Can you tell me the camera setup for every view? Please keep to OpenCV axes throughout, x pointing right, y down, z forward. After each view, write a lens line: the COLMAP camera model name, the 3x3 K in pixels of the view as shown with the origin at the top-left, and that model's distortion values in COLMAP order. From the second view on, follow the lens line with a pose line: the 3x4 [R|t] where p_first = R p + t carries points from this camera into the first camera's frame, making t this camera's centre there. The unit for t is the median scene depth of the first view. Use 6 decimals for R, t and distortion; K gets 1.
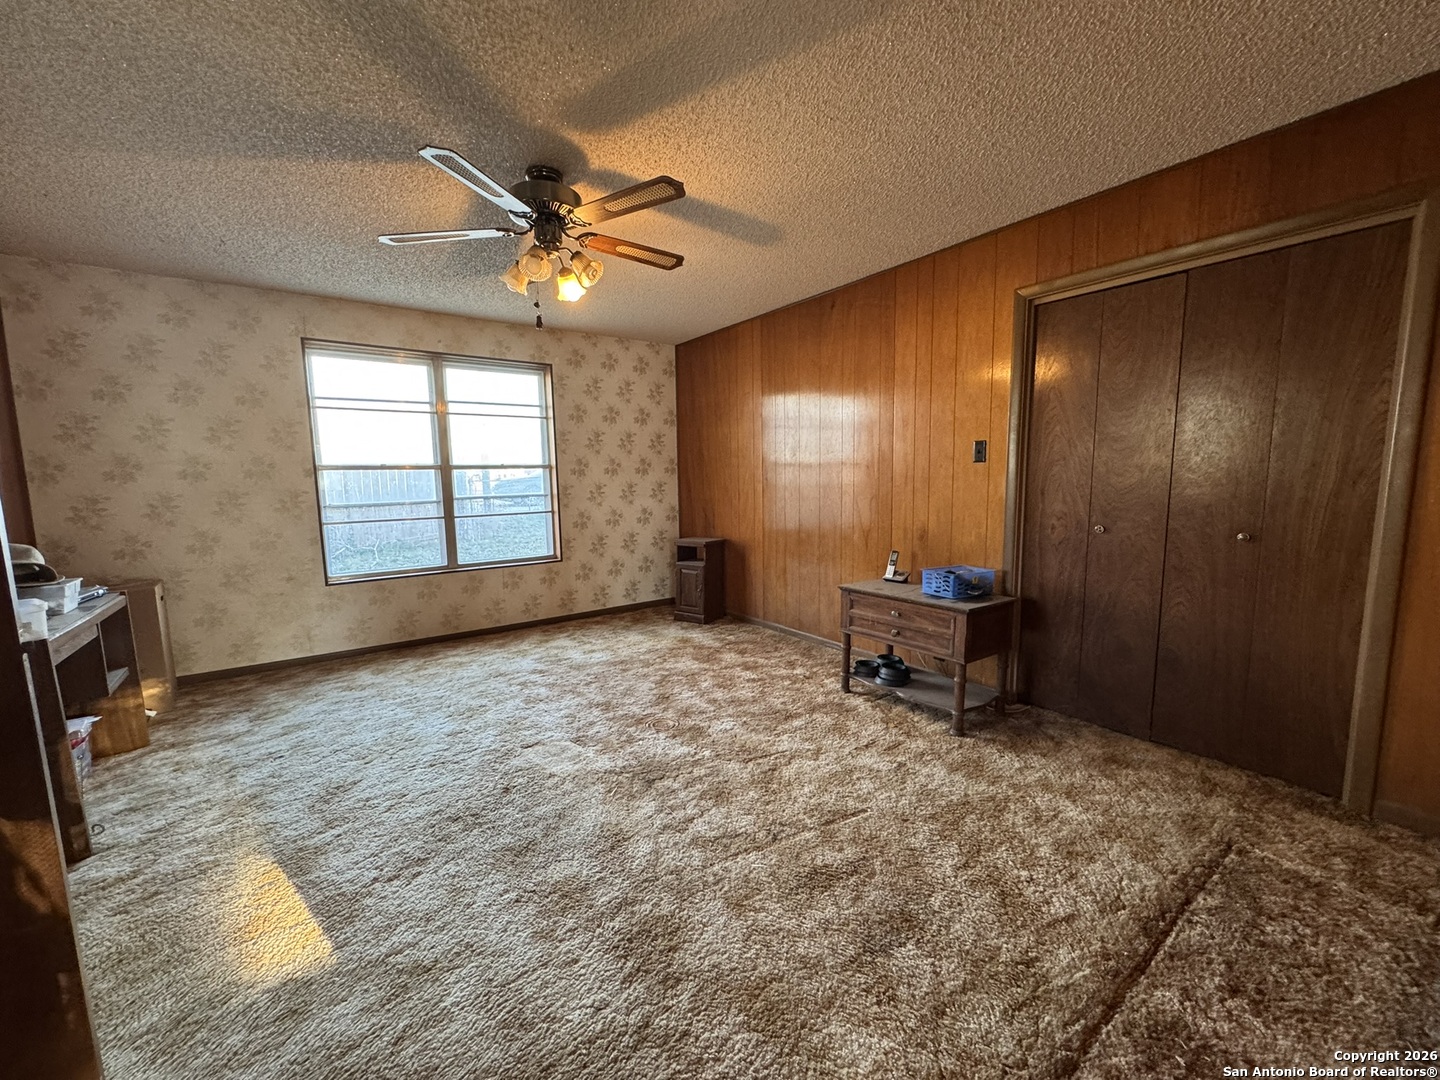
lens RADIAL K [[568.4, 0, 720.6], [0, 568.4, 537.5], [0, 0, 1]] dist [-0.010645, -0.000036]
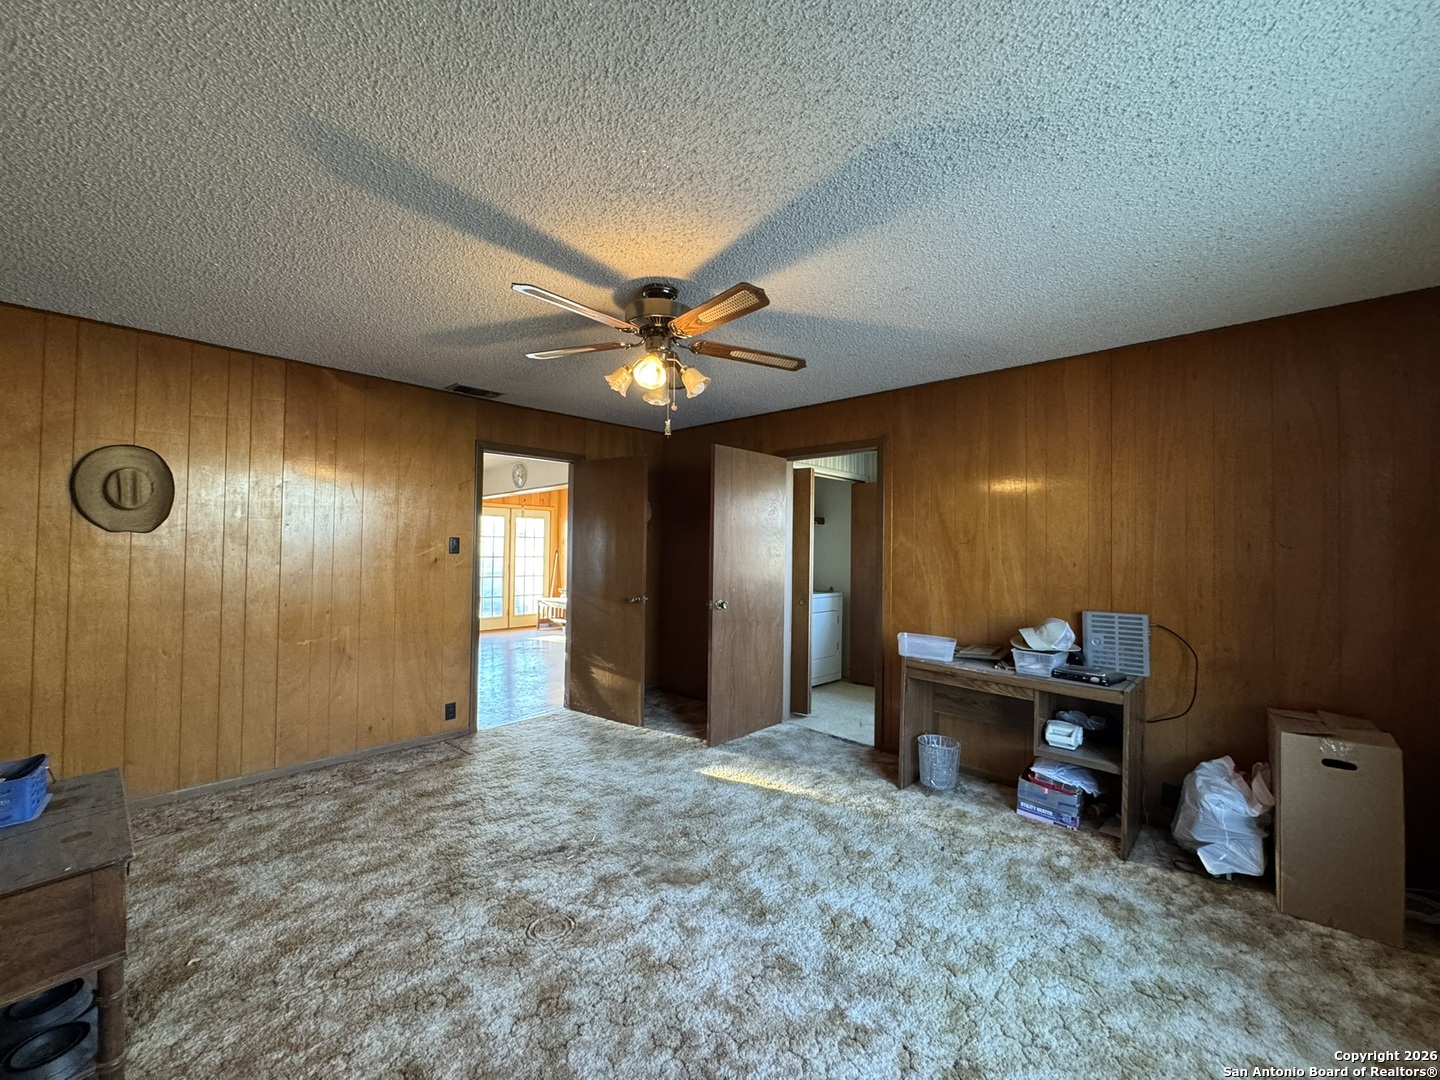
lens RADIAL K [[568.4, 0, 714.6], [0, 568.4, 534.8], [0, 0, 1]] dist [-0.010645, -0.000036]
pose [[-0.983889, -0.000389, -0.178778, -0.175690], [-0.017427, 0.995444, 0.093745, -0.233513], [0.177927, 0.095350, -0.979413, 1.666623]]
